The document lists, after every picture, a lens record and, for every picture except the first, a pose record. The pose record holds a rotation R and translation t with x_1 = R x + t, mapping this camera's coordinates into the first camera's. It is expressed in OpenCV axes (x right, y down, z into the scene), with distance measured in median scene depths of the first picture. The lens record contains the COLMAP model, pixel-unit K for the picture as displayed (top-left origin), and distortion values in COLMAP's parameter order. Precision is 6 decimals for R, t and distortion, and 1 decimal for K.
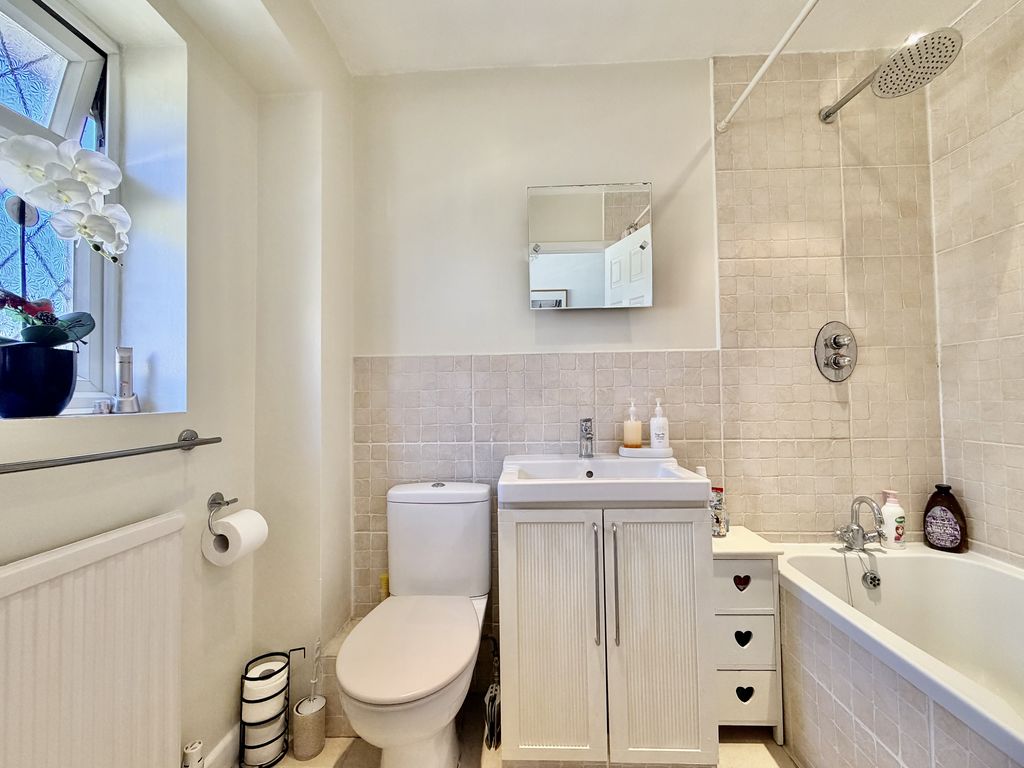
lens RADIAL K [[402.3, 0, 506.1], [0, 402.3, 383.8], [0, 0, 1]] dist [-0.000803, -0.000013]
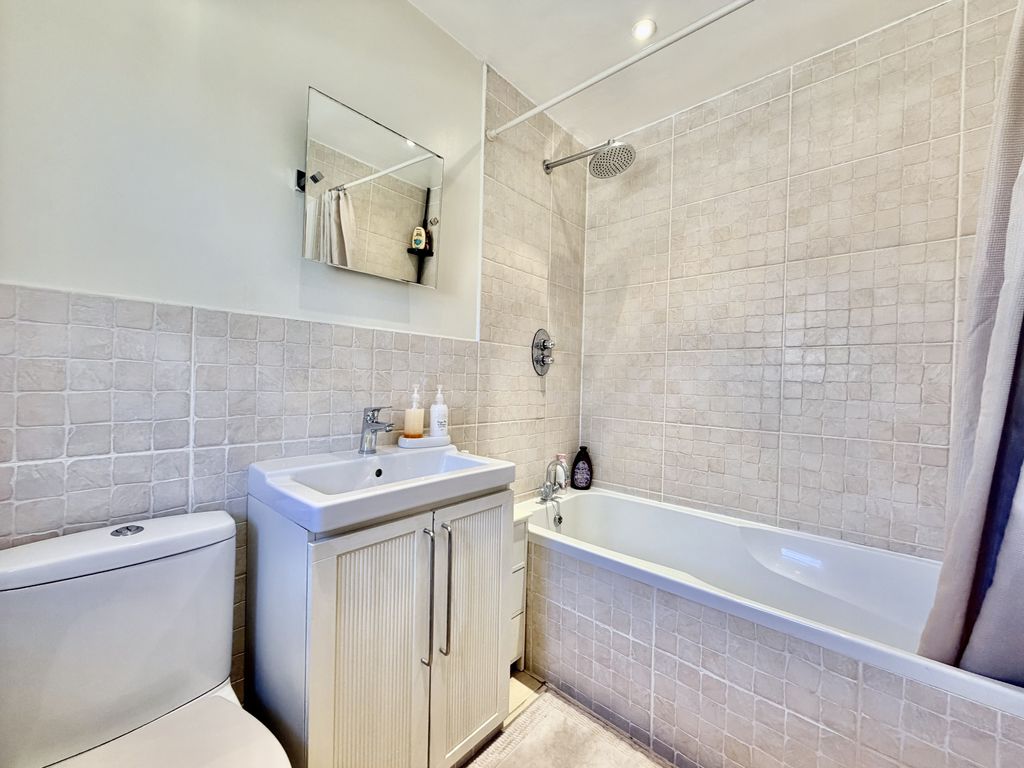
lens RADIAL K [[402.3, 0, 506.1], [0, 402.3, 383.8], [0, 0, 1]] dist [-0.000803, -0.000013]
pose [[0.645813, 0.025555, 0.763068, -0.253274], [-0.059619, 0.998076, 0.017033, 0.006660], [-0.761164, -0.056493, 0.646094, 0.243140]]
